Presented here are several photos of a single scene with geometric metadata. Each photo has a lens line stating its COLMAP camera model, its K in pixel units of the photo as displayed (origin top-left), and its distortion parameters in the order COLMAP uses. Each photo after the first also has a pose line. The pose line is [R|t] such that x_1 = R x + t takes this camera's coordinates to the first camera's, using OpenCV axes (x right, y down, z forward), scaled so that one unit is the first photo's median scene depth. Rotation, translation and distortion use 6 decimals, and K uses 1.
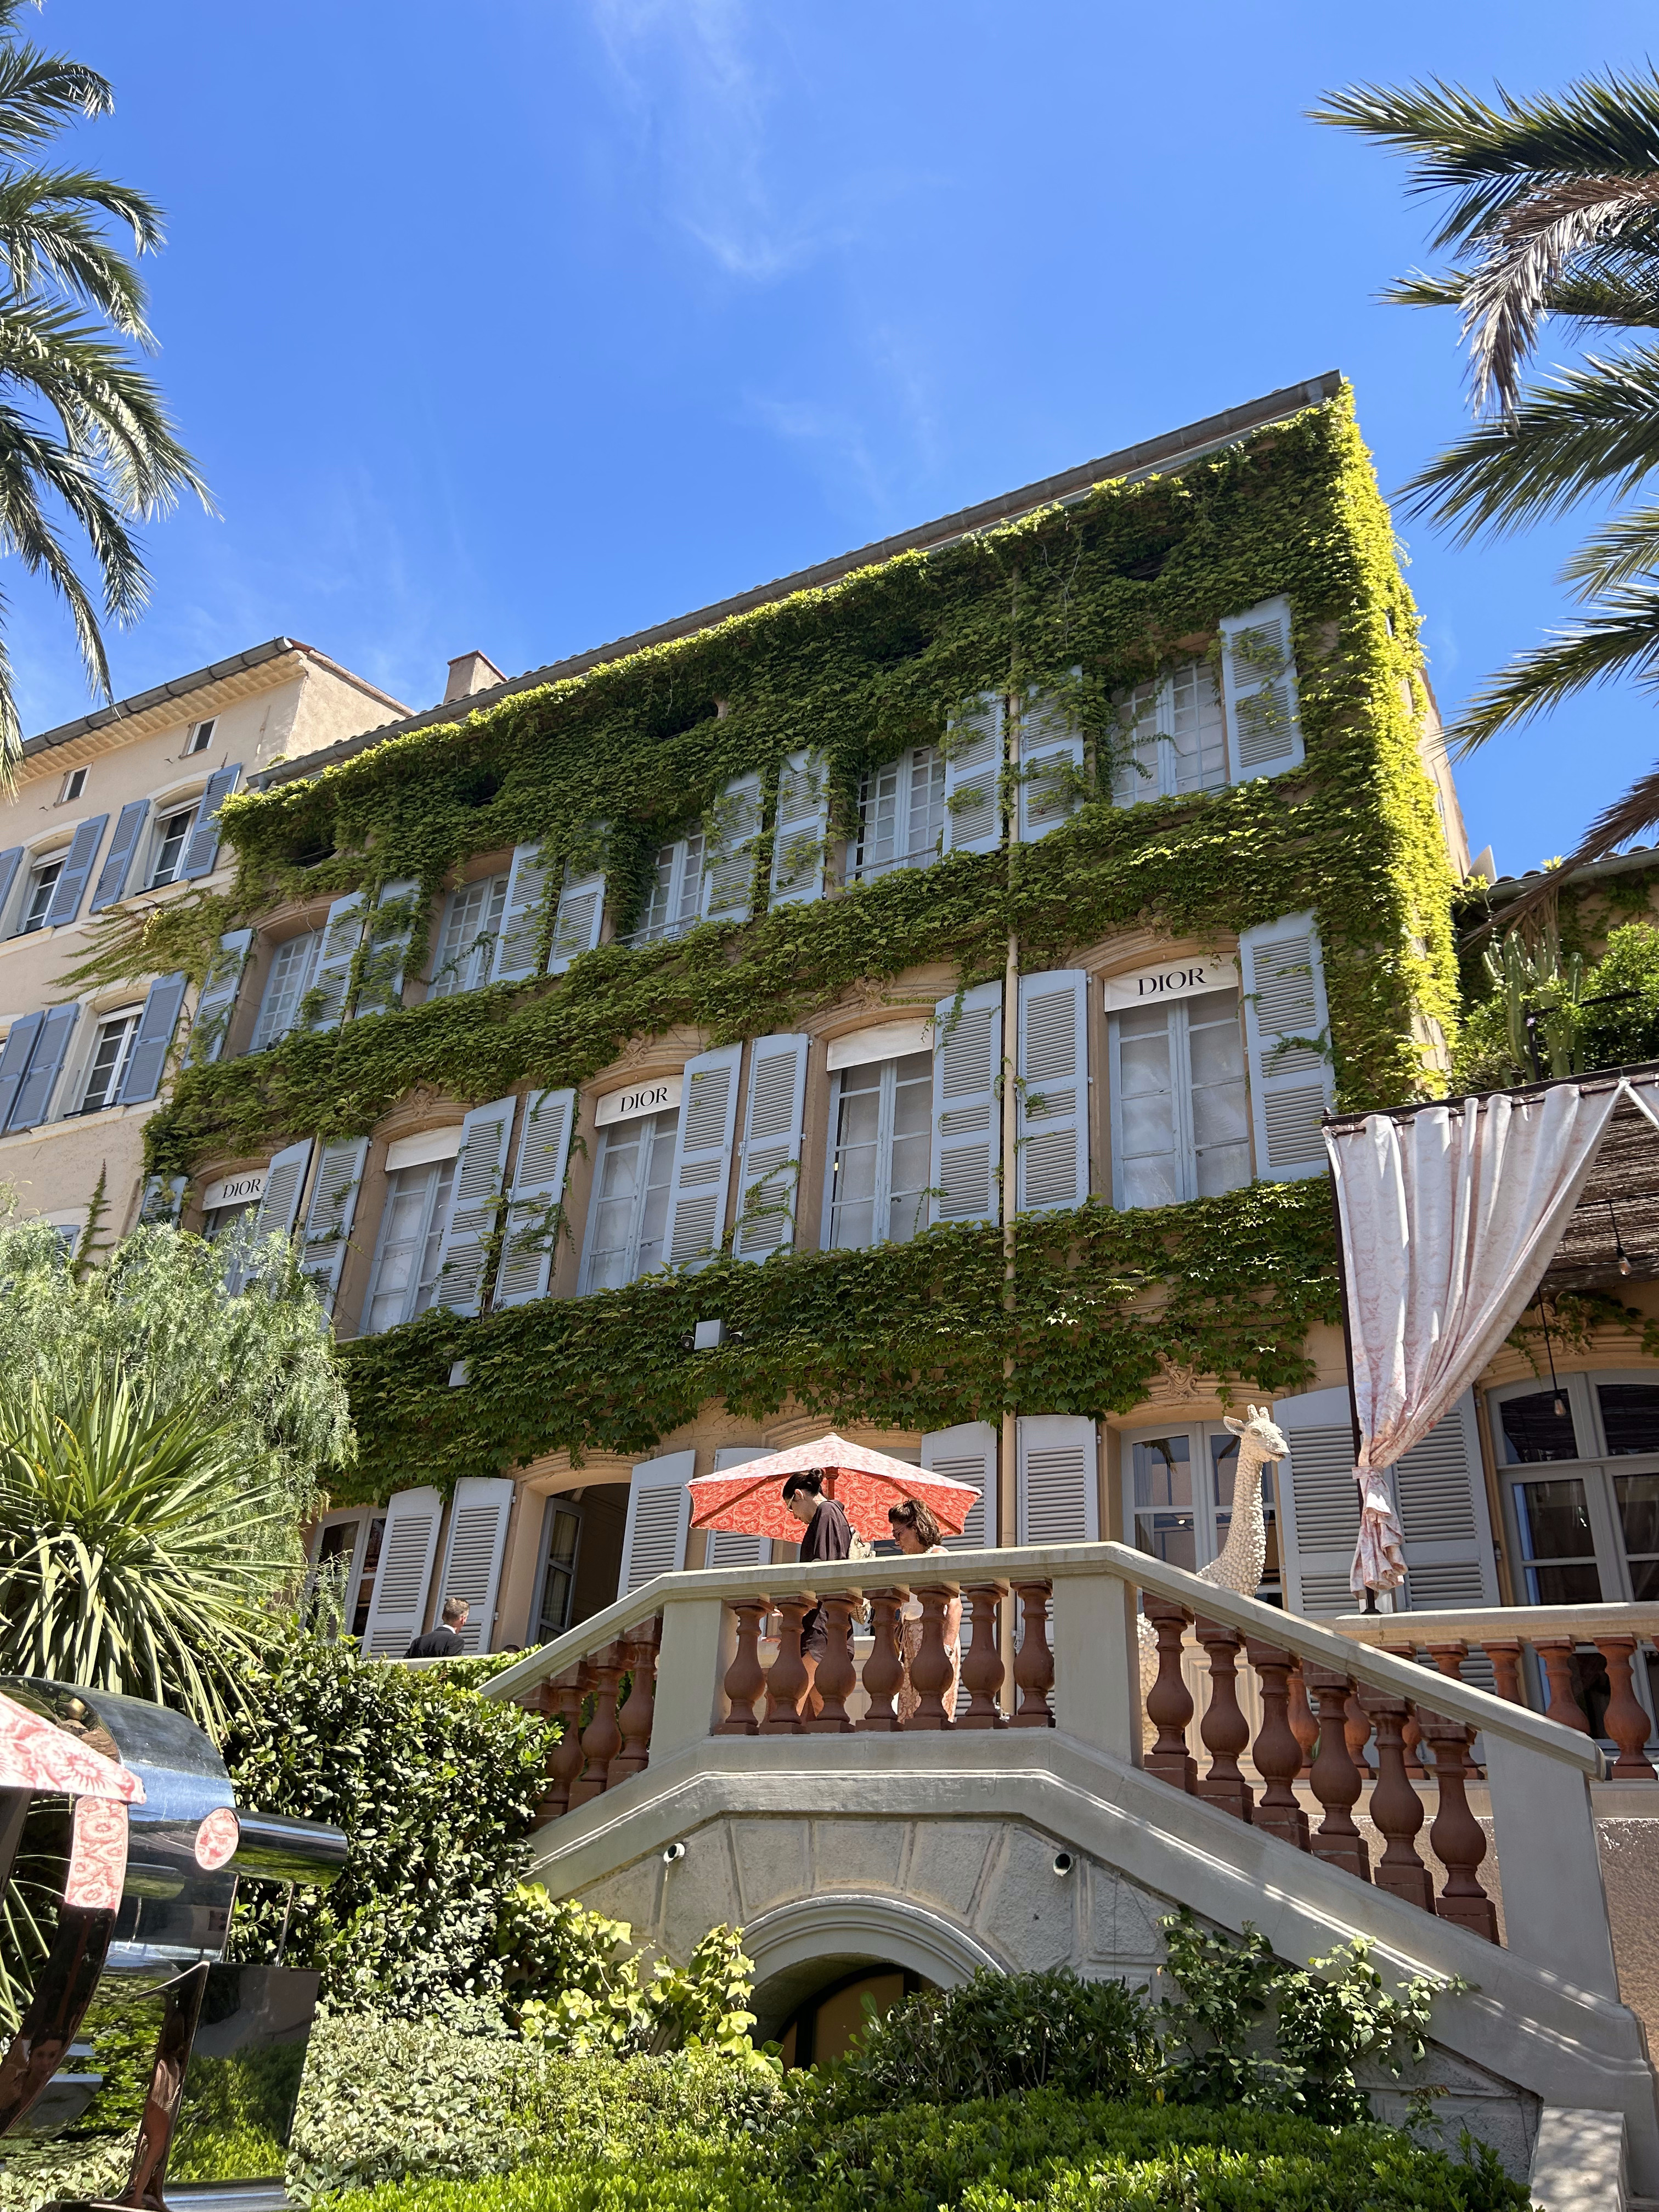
lens RADIAL K [[1647.6, 0, 829.5], [0, 1647.6, 1106.0], [0, 0, 1]] dist [0.006355, 0.002144]
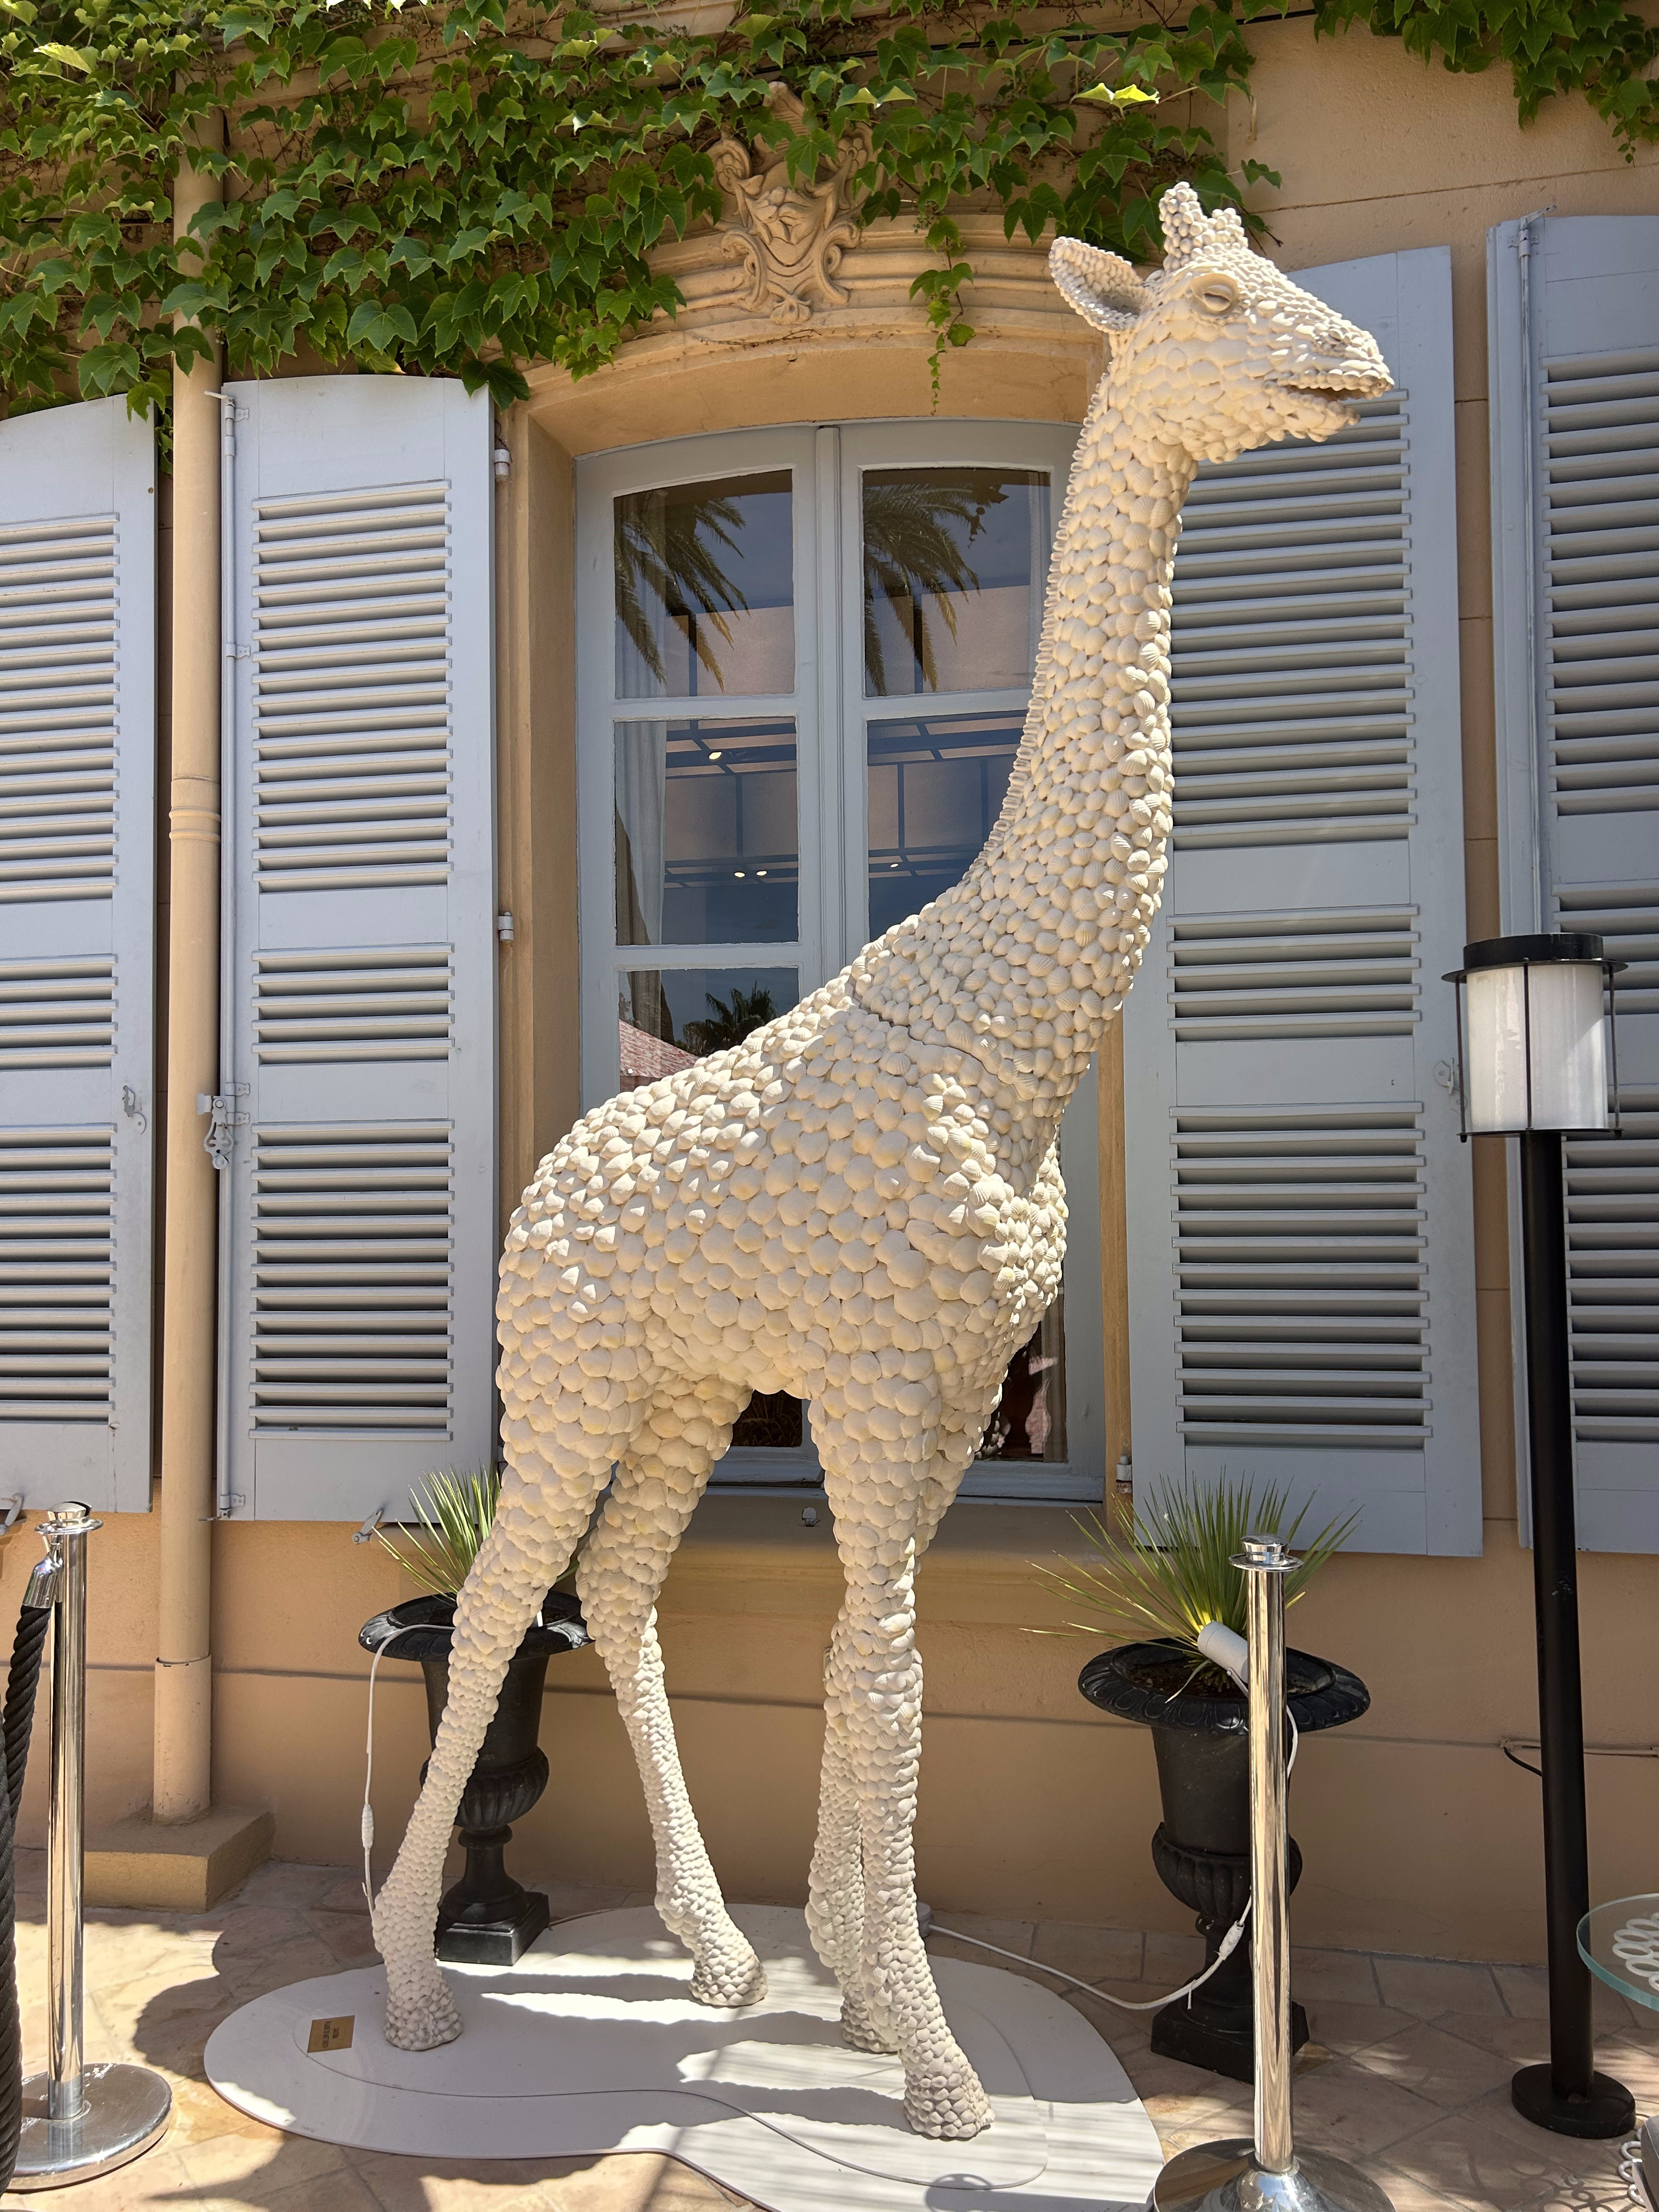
lens RADIAL K [[1647.6, 0, 829.5], [0, 1647.6, 1106.0], [0, 0, 1]] dist [0.006355, 0.002144]
pose [[0.952749, -0.056722, 0.298417, 0.124879], [-0.078866, 0.902529, 0.423345, 0.176776], [-0.293343, -0.426877, 0.855410, 0.683796]]
